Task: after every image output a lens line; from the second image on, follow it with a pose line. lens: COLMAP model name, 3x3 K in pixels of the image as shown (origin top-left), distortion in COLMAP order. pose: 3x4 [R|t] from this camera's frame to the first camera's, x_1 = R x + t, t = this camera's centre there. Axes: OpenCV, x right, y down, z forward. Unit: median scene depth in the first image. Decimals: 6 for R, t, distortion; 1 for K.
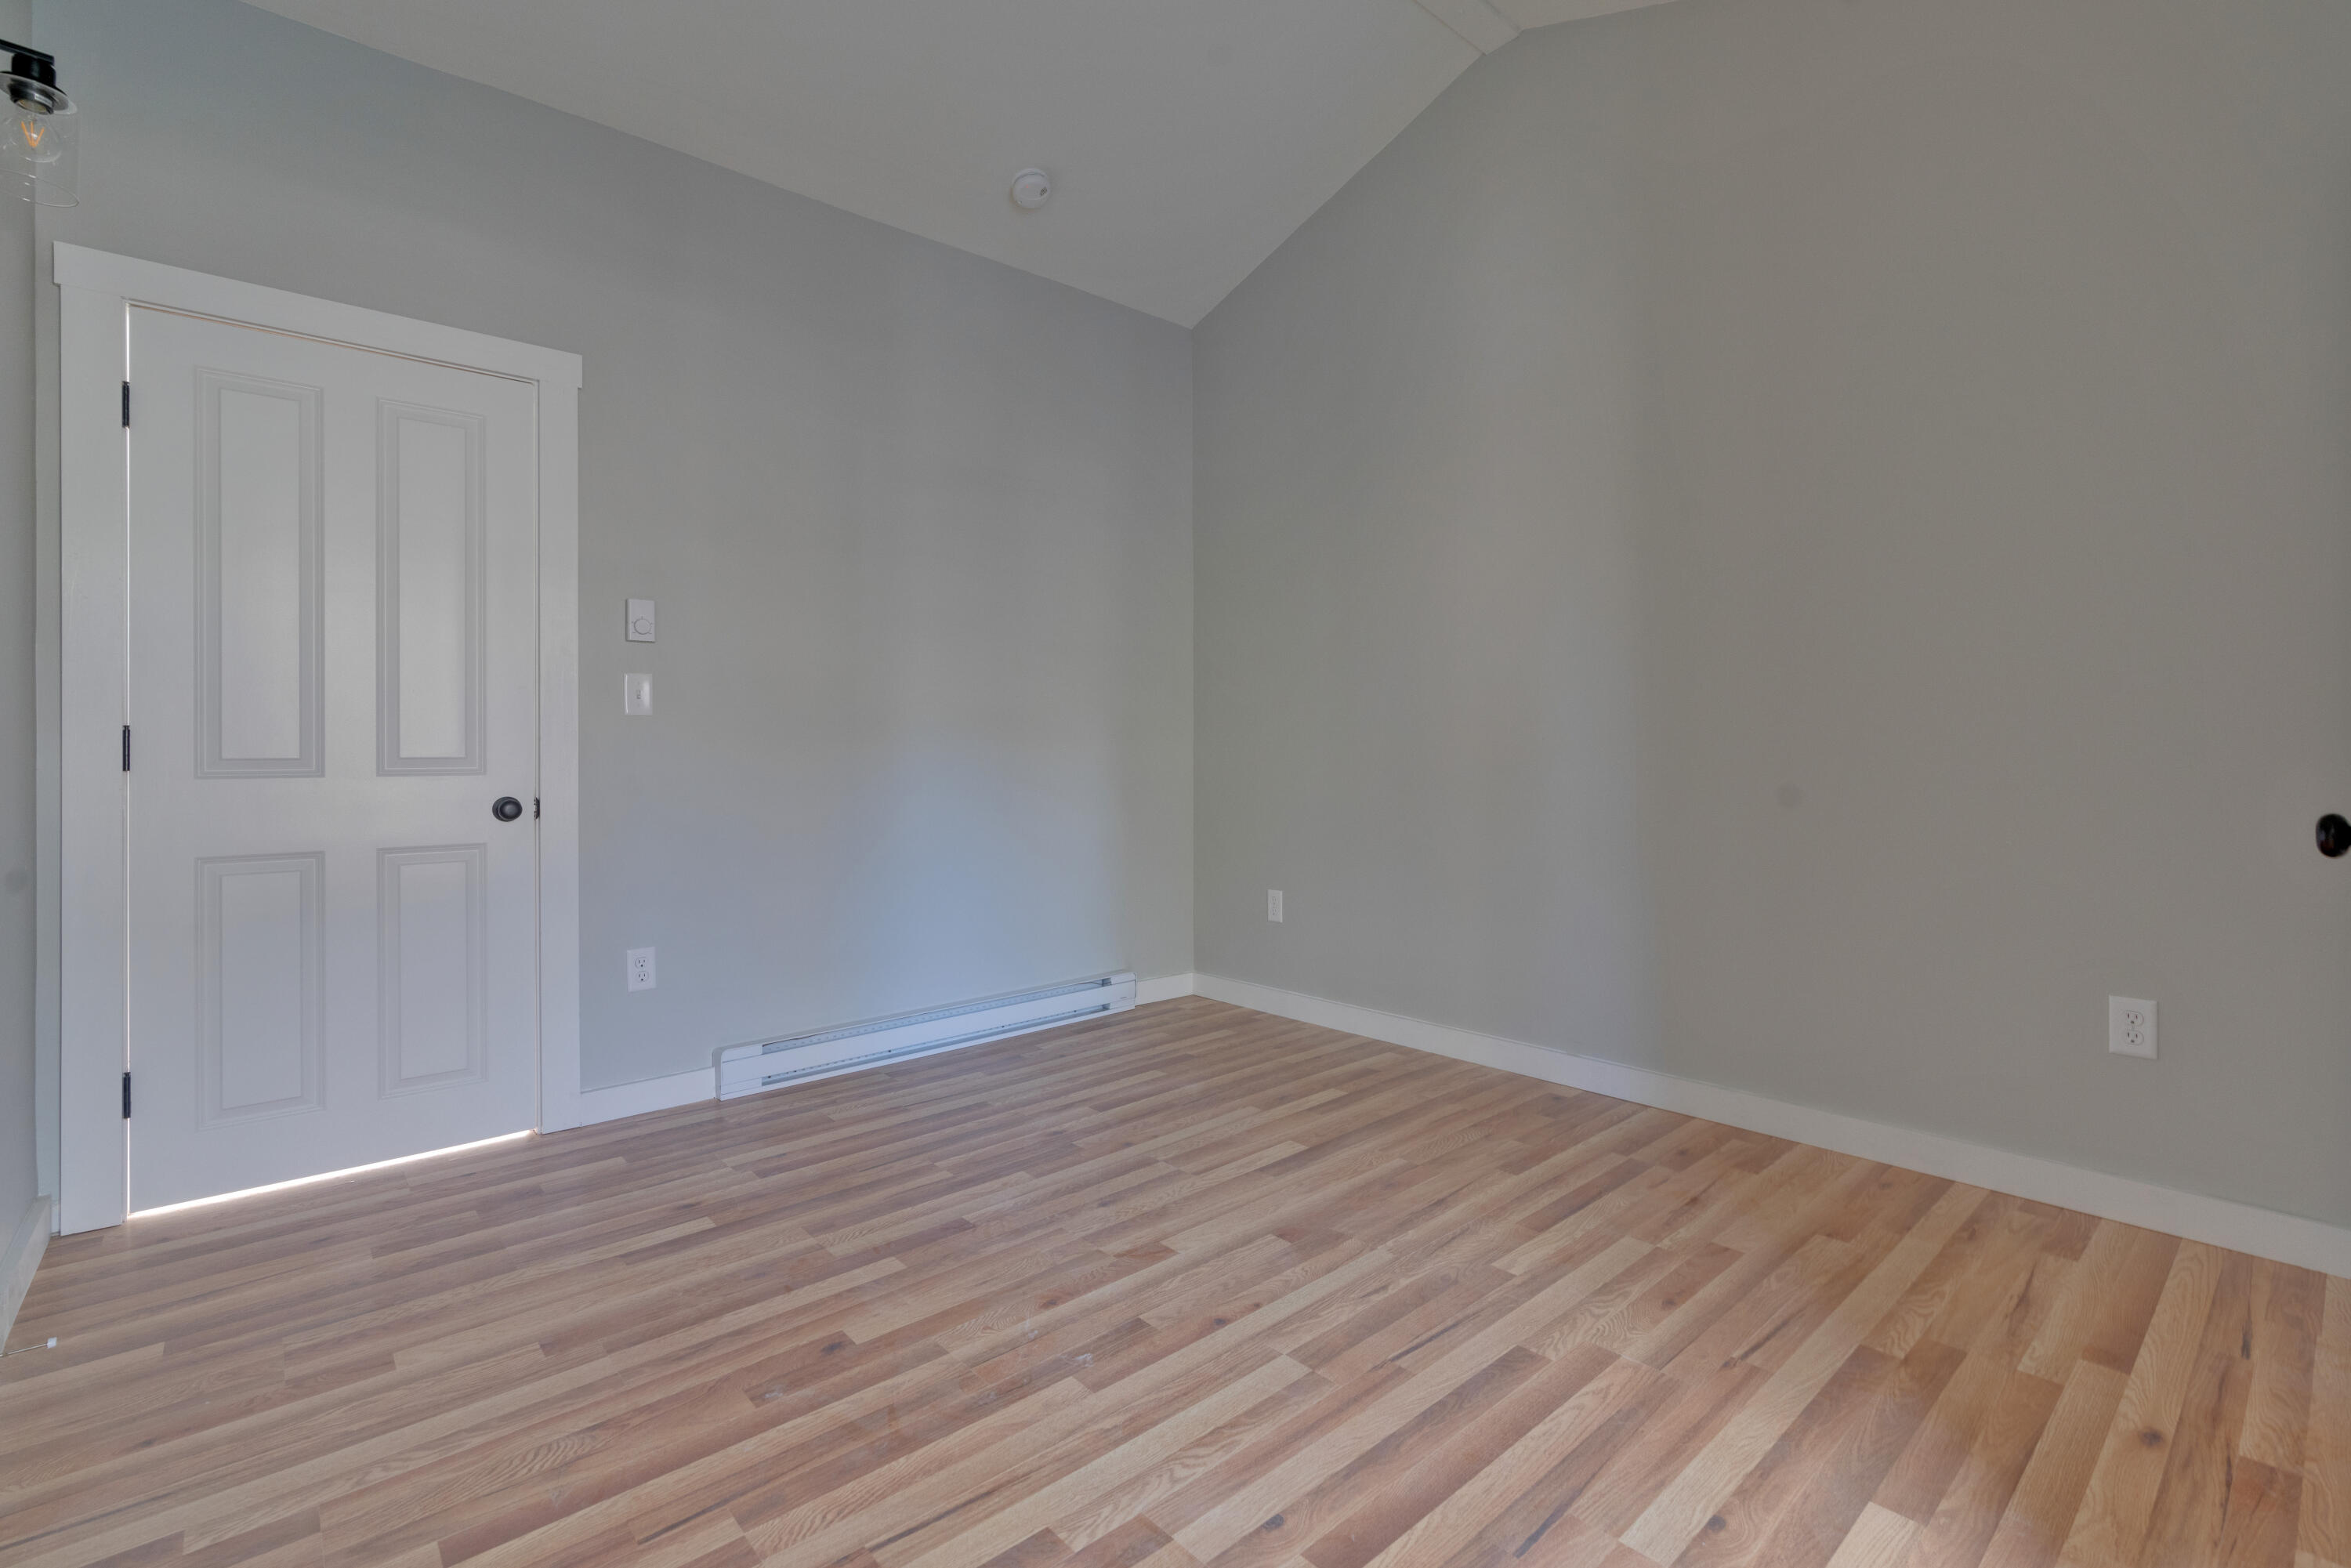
lens RADIAL K [[1059.3, 0, 1181.6], [0, 1059.3, 785.3], [0, 0, 1]] dist [-0.010225, 0.000942]
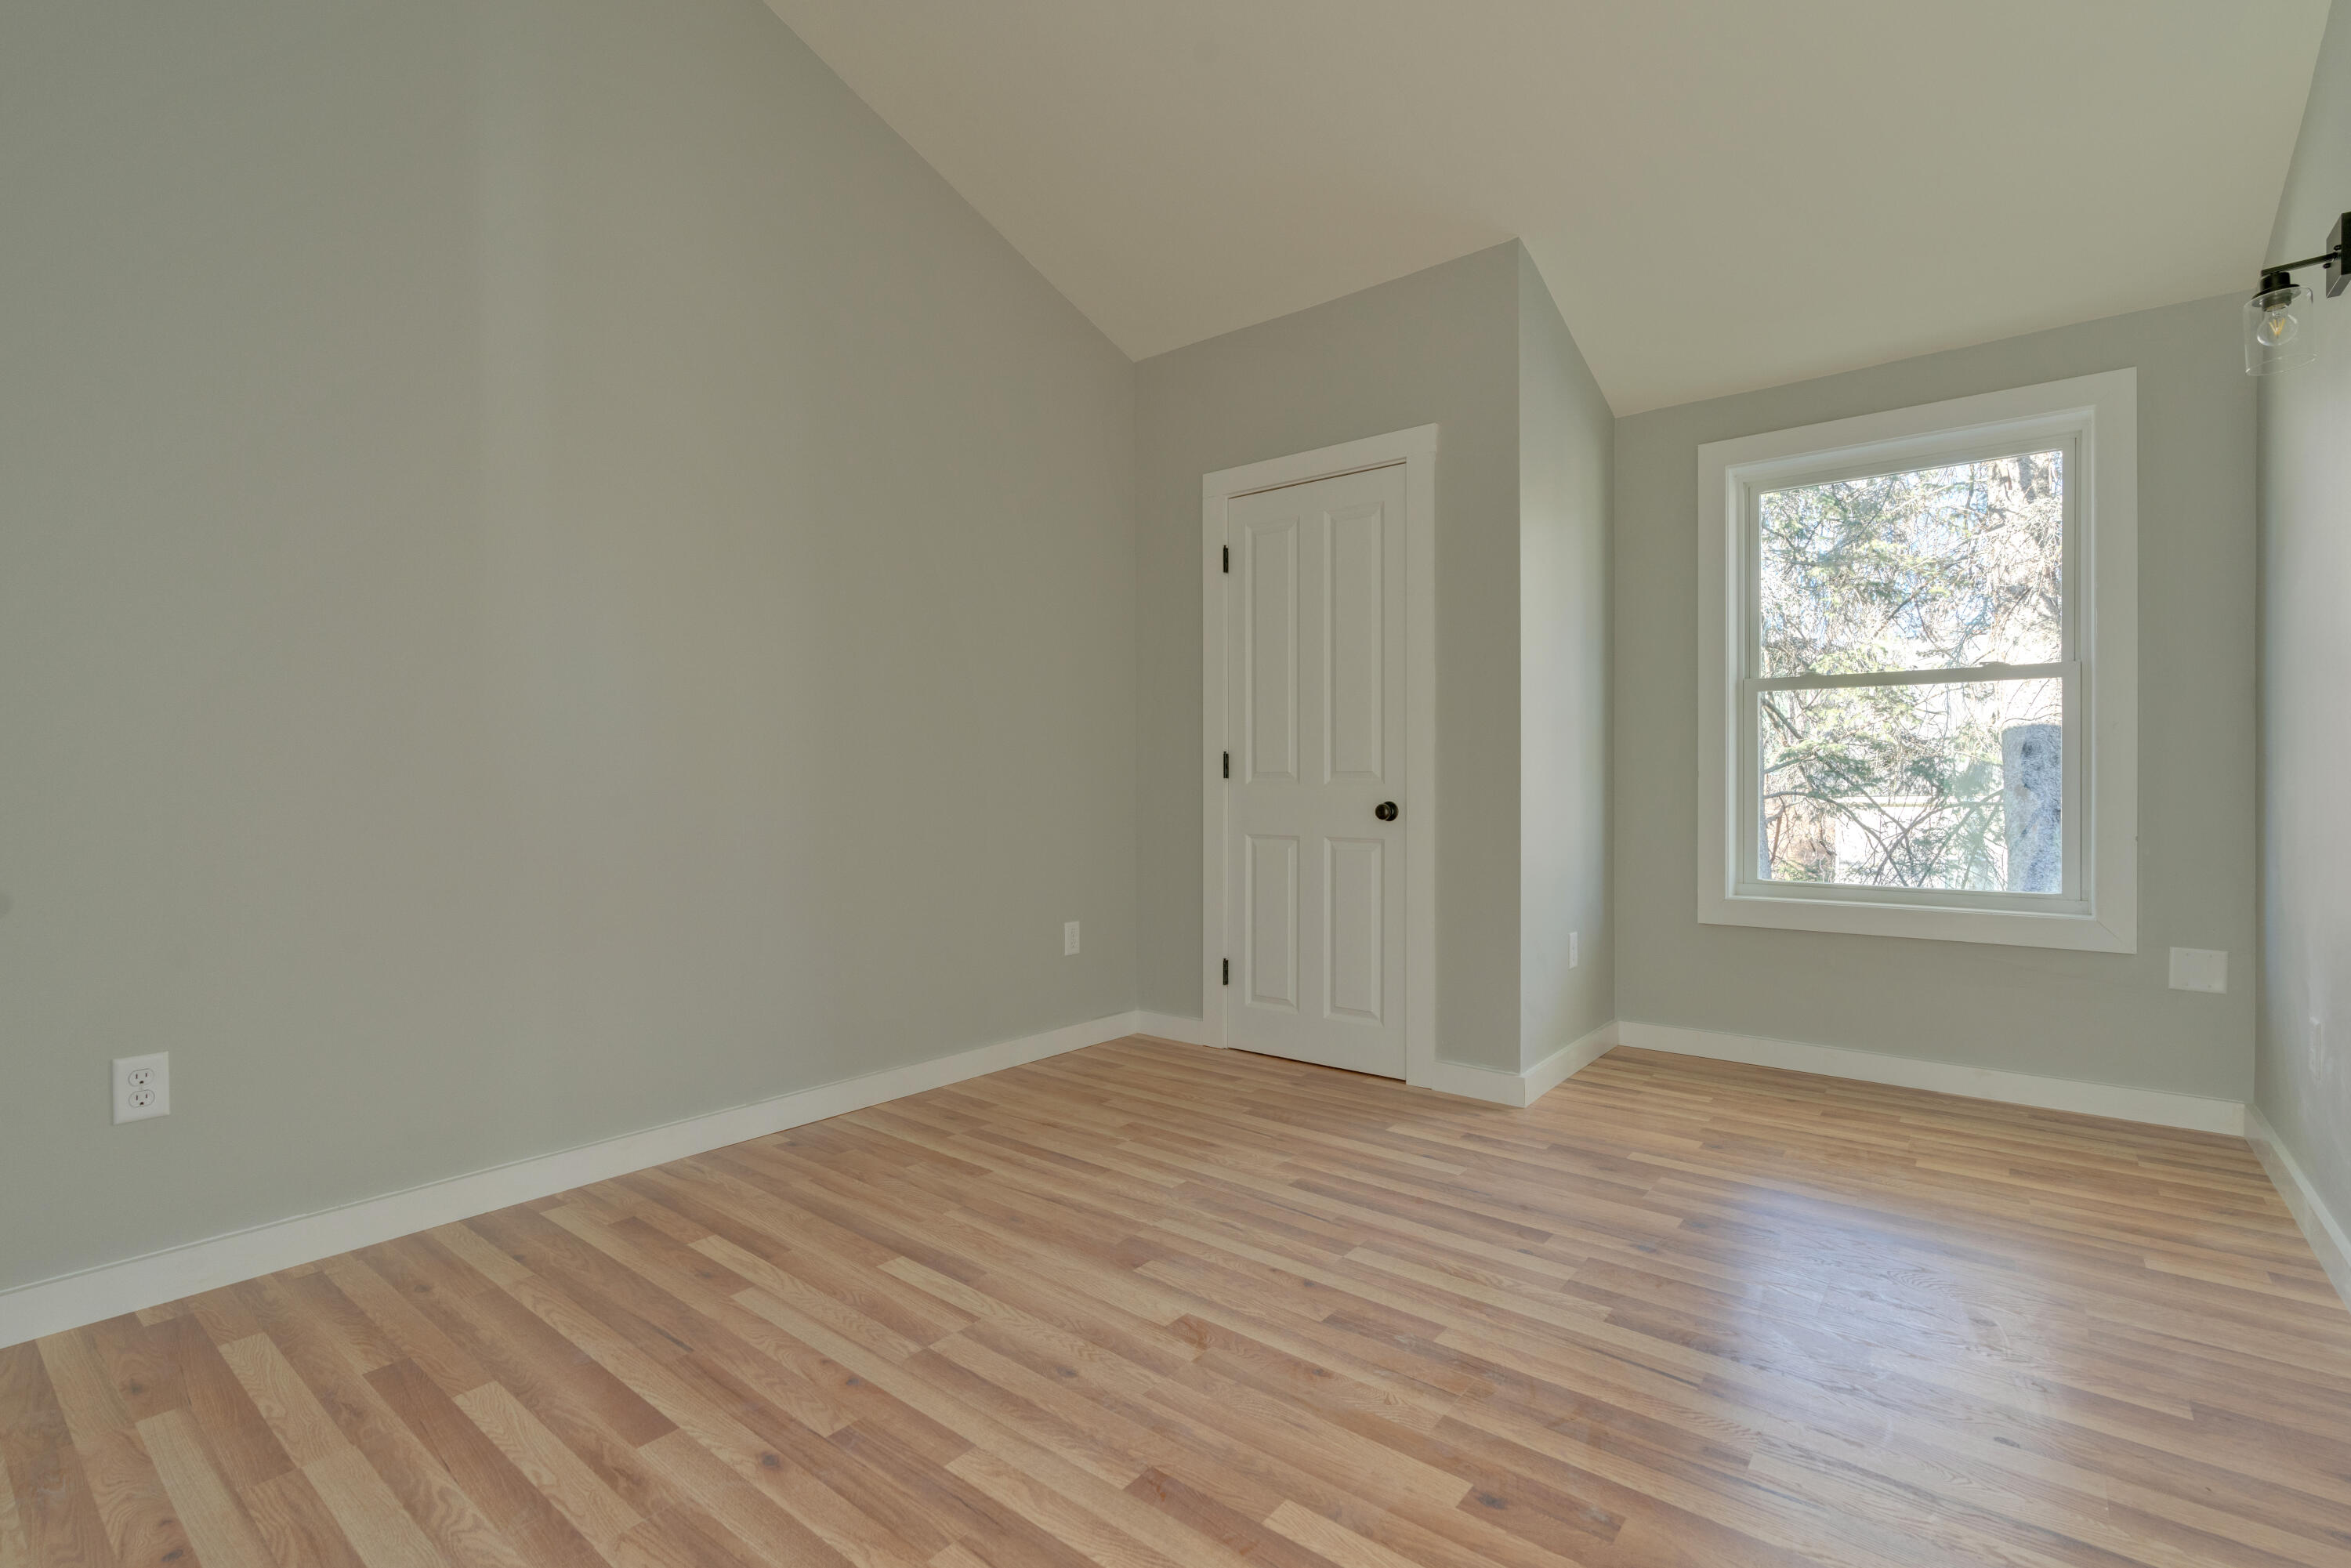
lens RADIAL K [[1059.3, 0, 1181.6], [0, 1059.3, 785.3], [0, 0, 1]] dist [-0.010225, 0.000942]
pose [[-0.174542, 0.005485, 0.984634, -0.899733], [0.027876, 0.999611, -0.000627, -0.026705], [-0.984255, 0.027339, -0.174627, 1.116630]]
